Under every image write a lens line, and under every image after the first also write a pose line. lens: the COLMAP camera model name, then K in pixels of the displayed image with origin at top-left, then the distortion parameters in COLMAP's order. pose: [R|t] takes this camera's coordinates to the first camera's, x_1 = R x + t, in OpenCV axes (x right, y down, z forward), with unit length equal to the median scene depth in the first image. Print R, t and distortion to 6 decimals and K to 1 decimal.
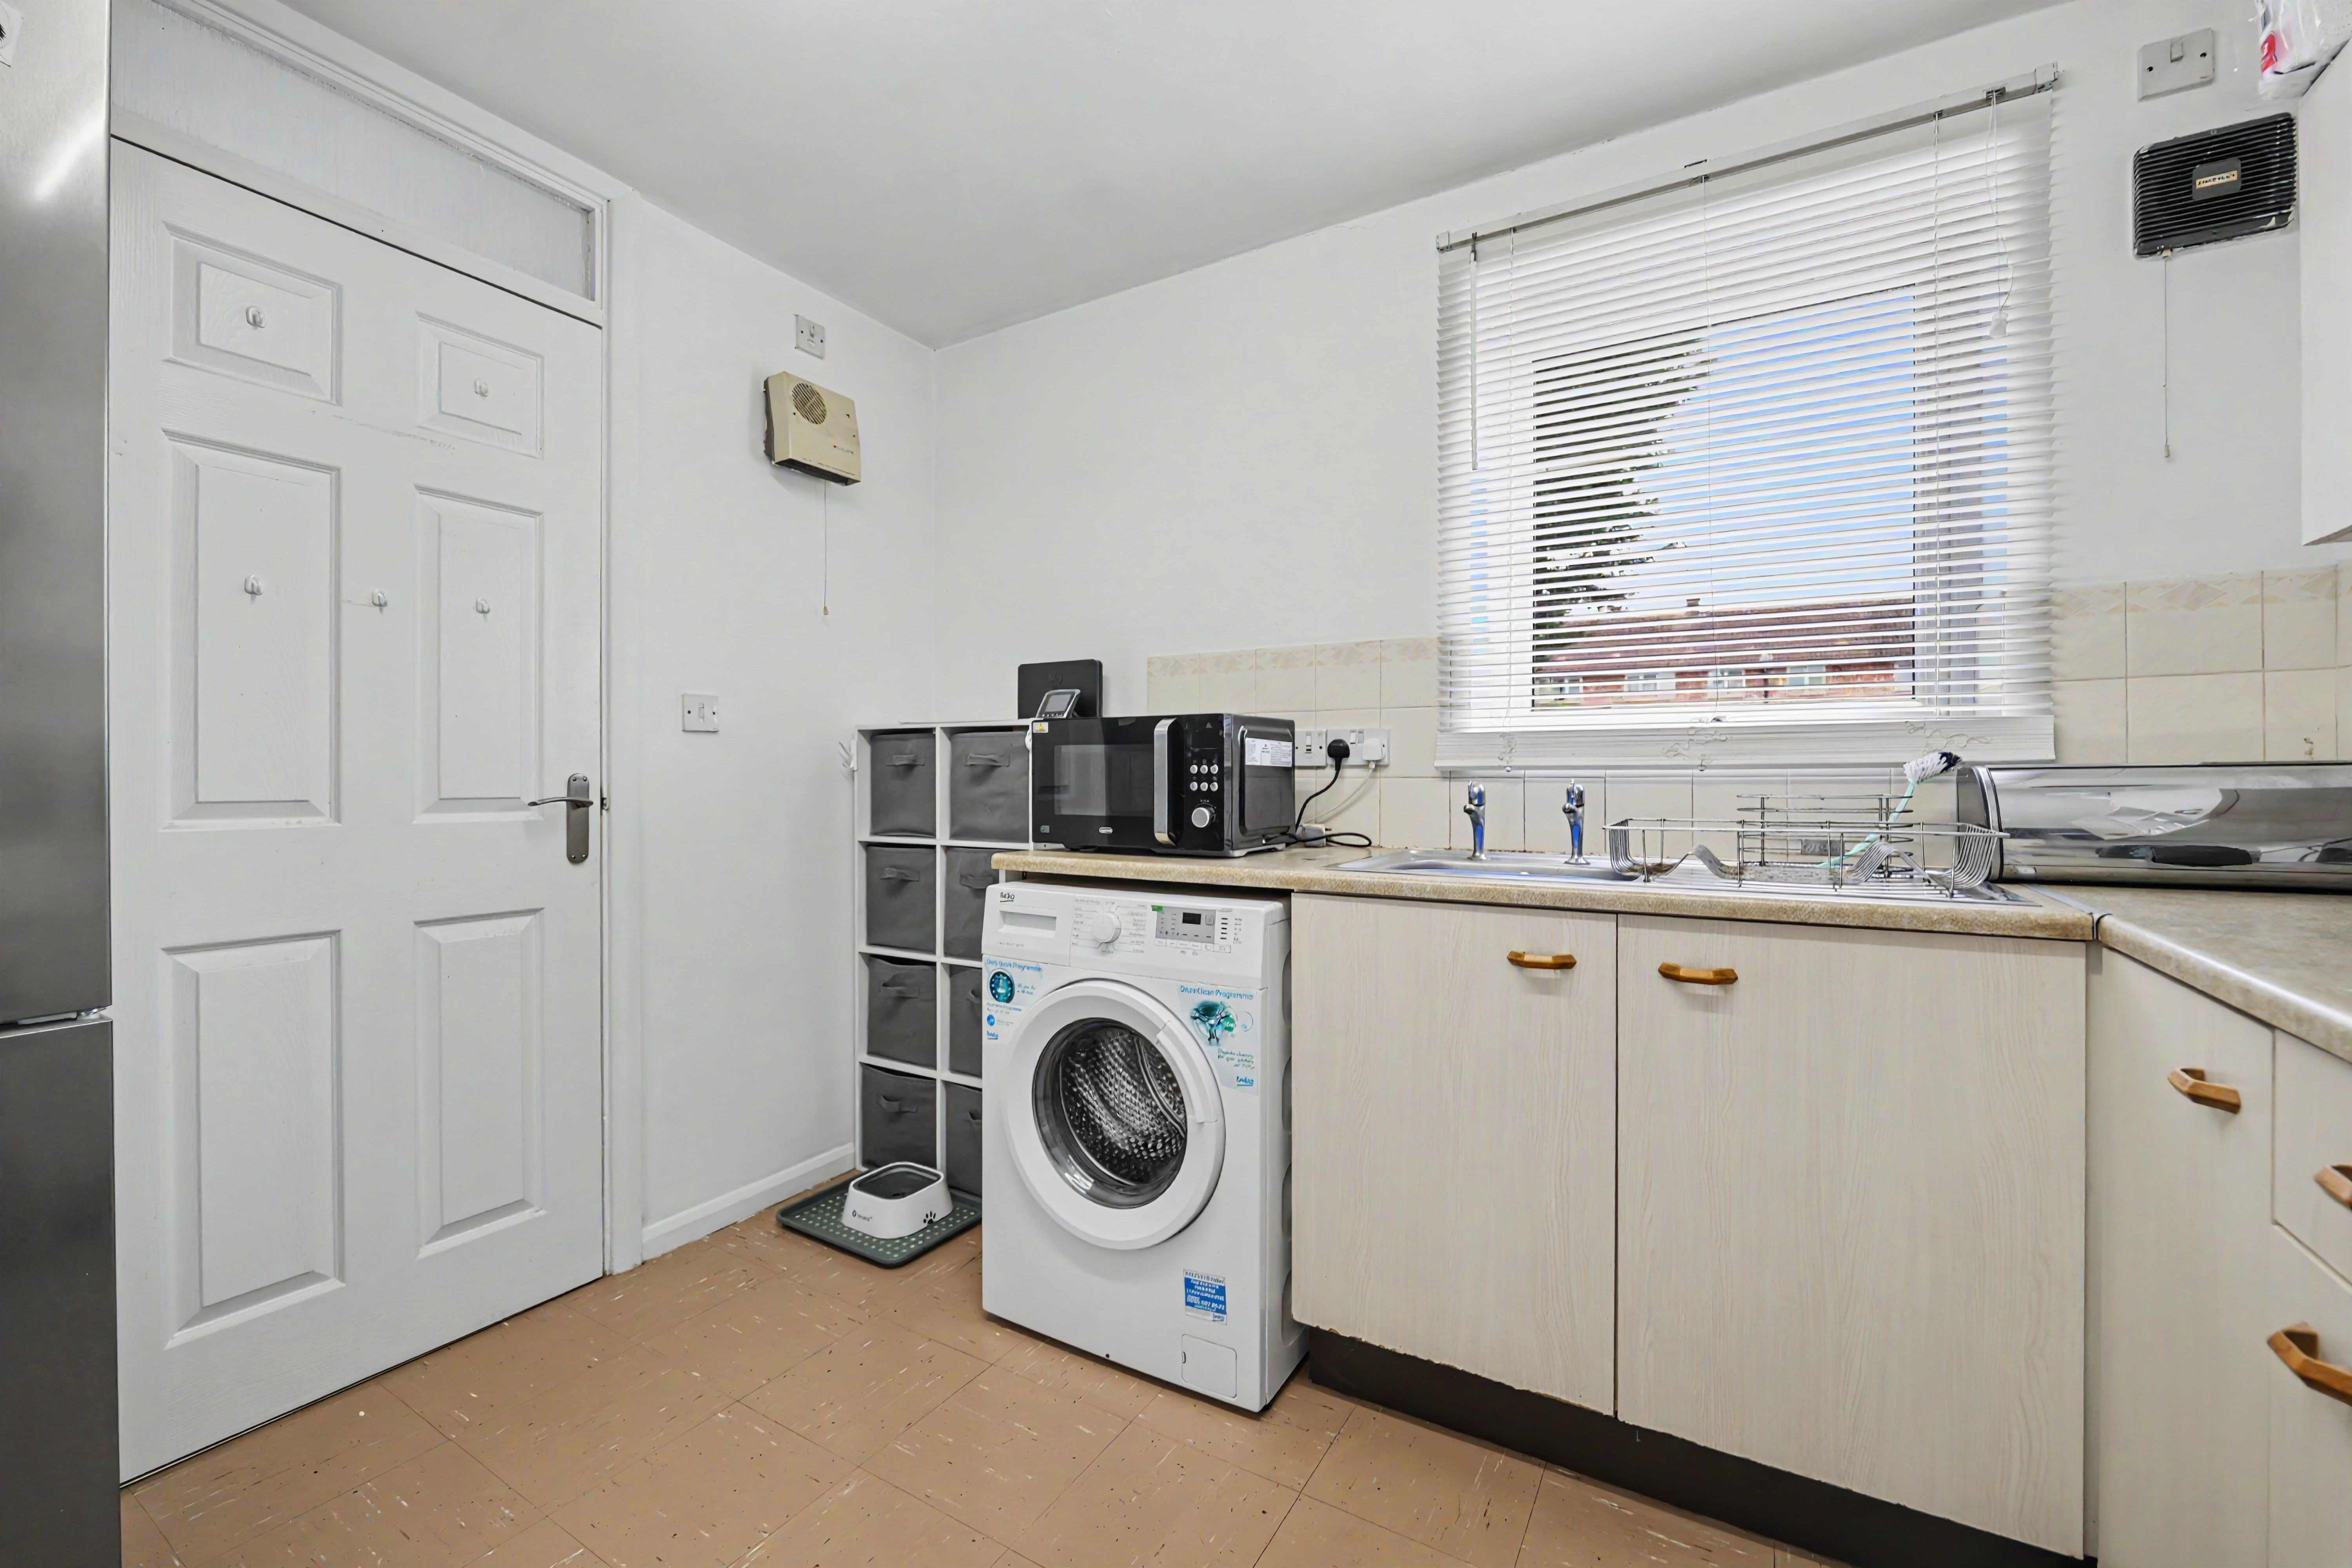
lens RADIAL K [[958.0, 0, 1184.4], [0, 958.0, 776.0], [0, 0, 1]] dist [-0.013345, 0.000139]
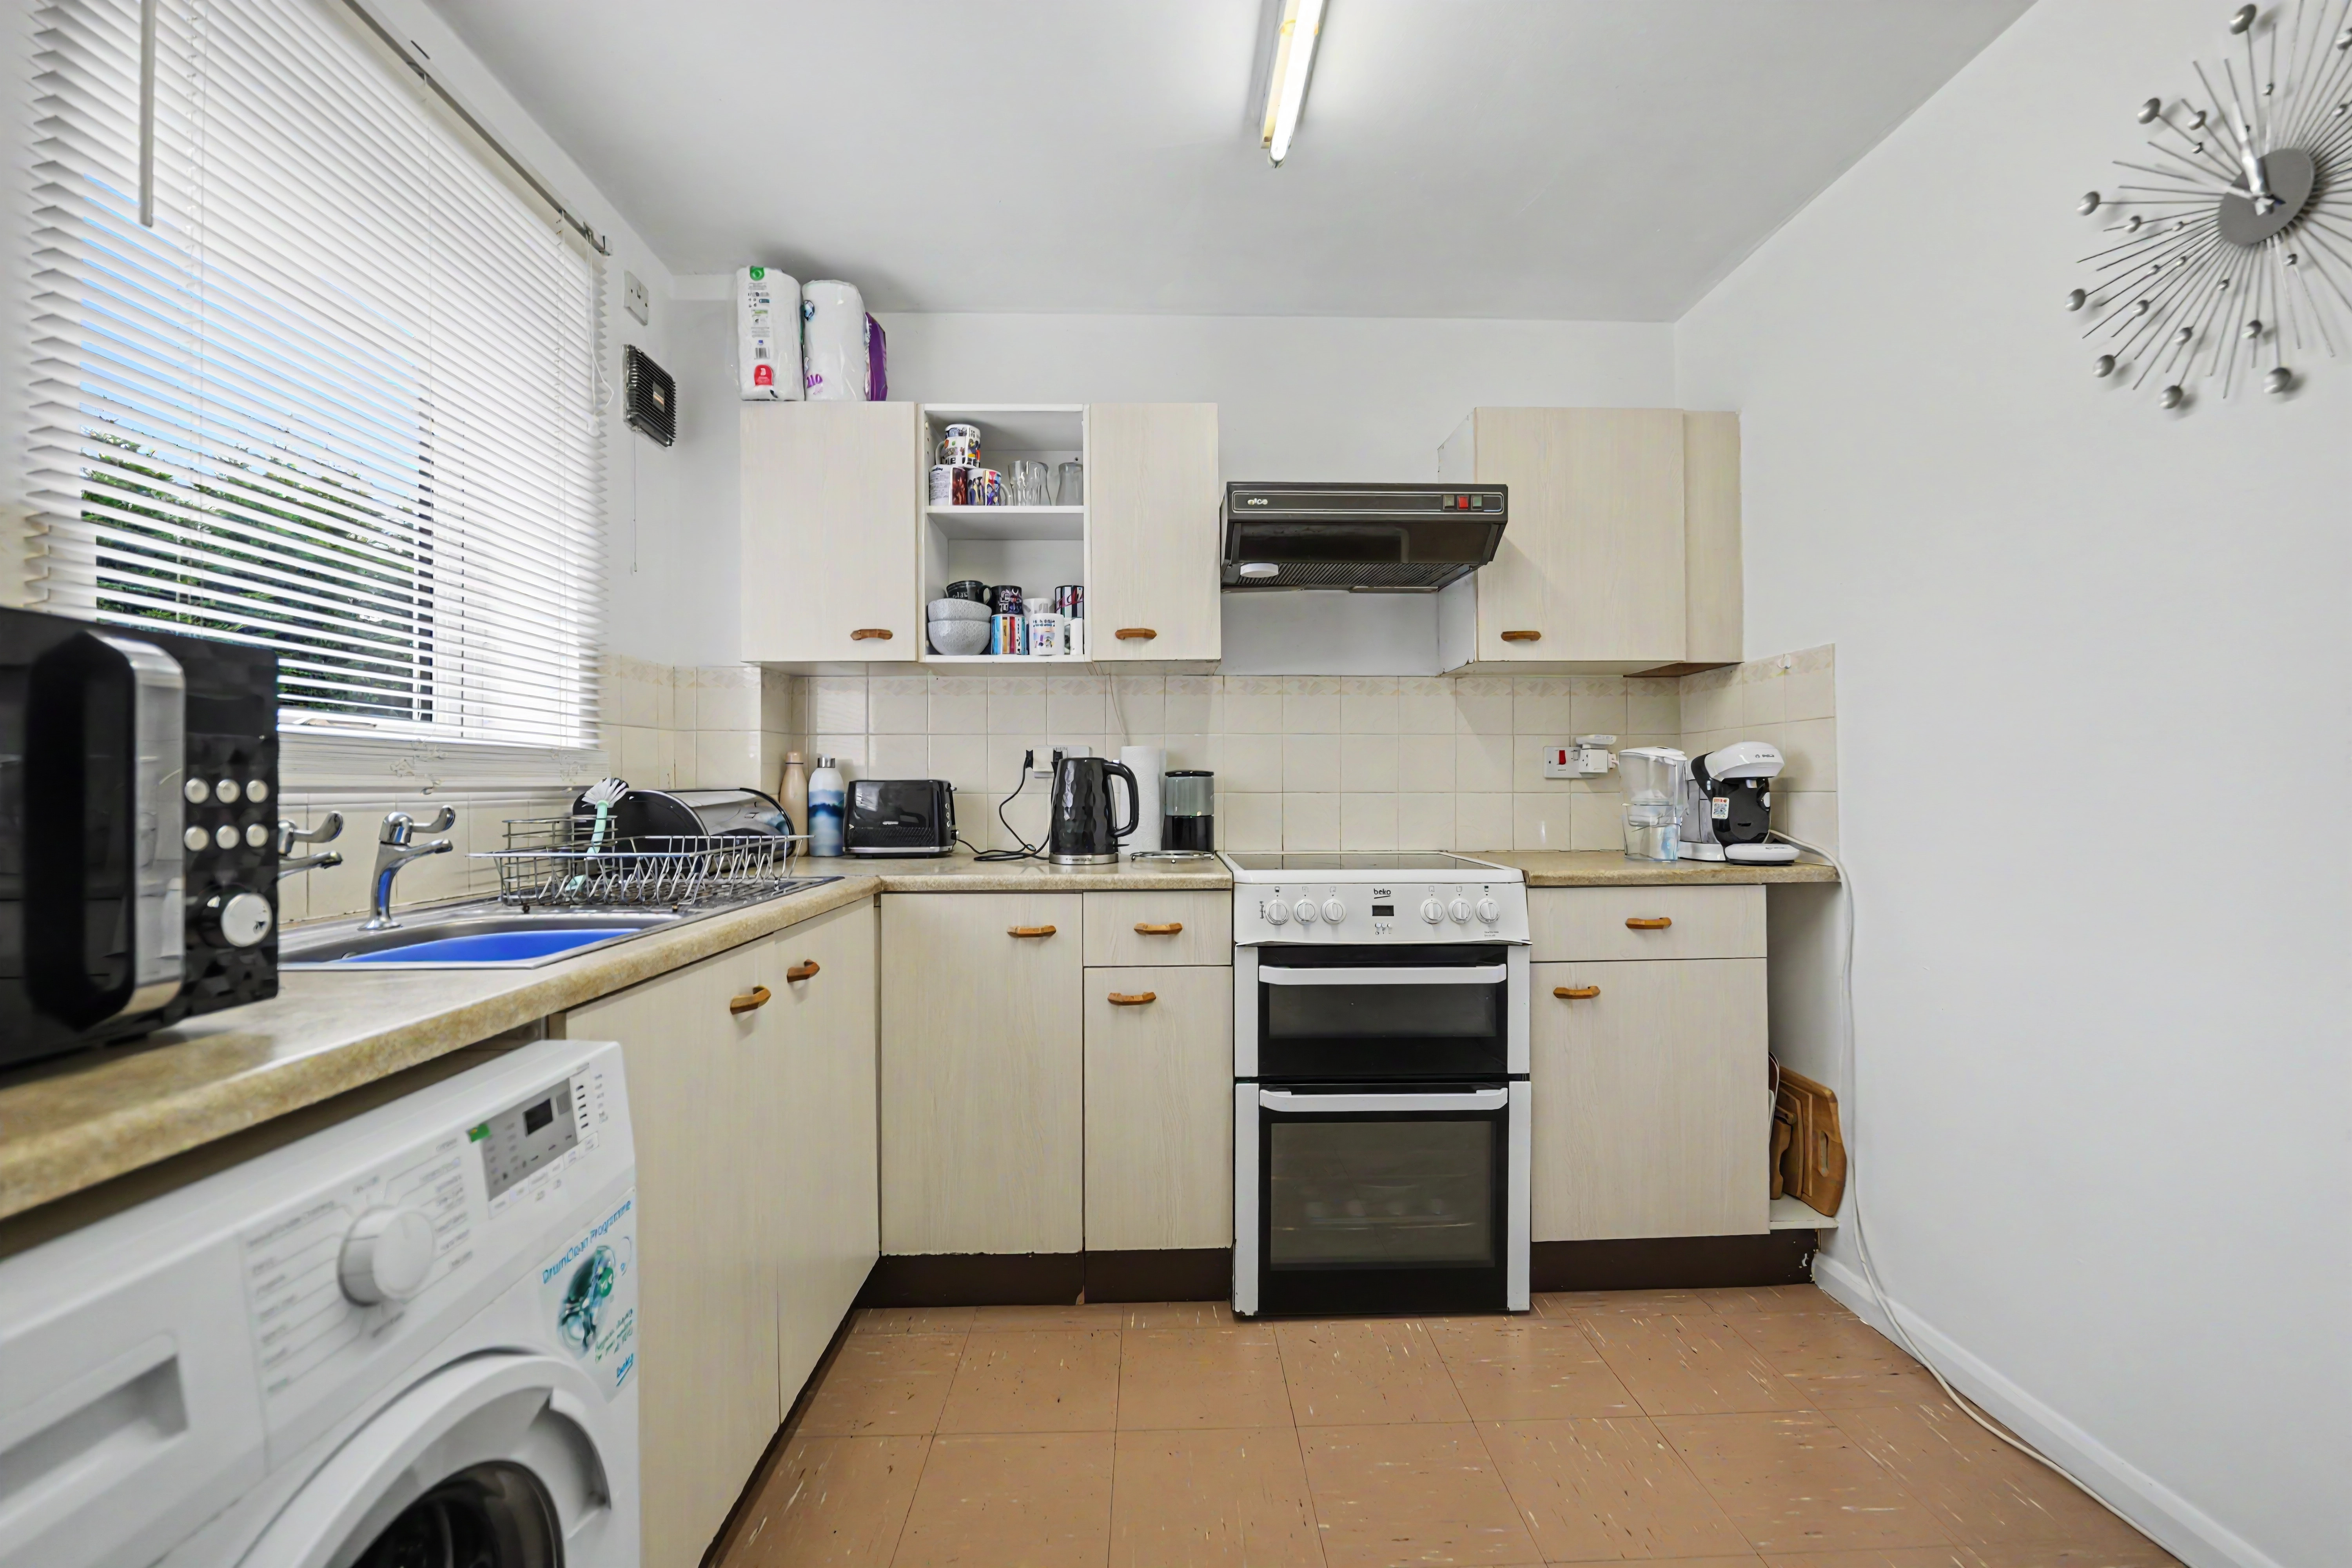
lens RADIAL K [[958.0, 0, 1184.4], [0, 958.0, 776.0], [0, 0, 1]] dist [-0.013345, 0.000139]
pose [[-0.531770, 0.013241, 0.846785, -0.493330], [0.002446, 0.999898, -0.014099, -0.006902], [-0.846885, -0.005427, -0.531748, 0.885385]]
